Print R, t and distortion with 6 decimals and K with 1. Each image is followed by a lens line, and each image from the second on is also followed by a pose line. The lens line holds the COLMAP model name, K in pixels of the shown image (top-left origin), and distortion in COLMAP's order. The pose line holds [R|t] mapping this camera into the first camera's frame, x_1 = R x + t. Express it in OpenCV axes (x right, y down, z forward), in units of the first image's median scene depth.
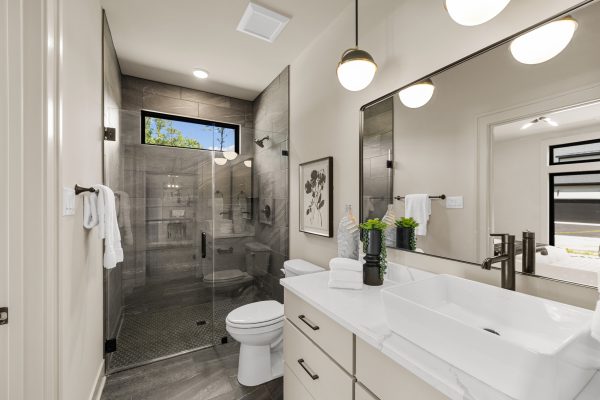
lens RADIAL K [[252.5, 0, 301.0], [0, 252.5, 200.2], [0, 0, 1]] dist [-0.004374, 0.000226]
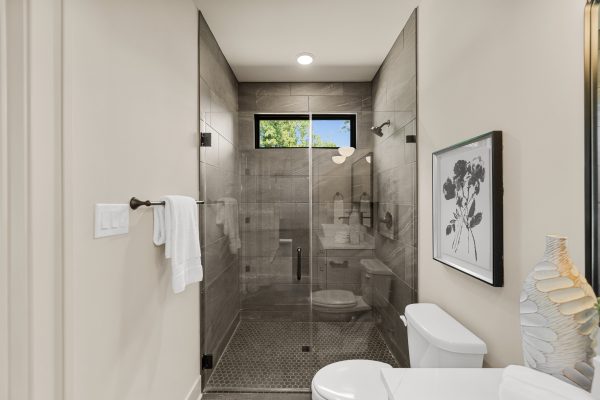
lens RADIAL K [[252.5, 0, 299.8], [0, 252.5, 199.0], [0, 0, 1]] dist [-0.004374, 0.000226]
pose [[0.863010, -0.004395, -0.505167, 0.020271], [0.005673, 0.999983, 0.000993, -0.024920], [0.505155, -0.003723, 0.863021, 0.243143]]
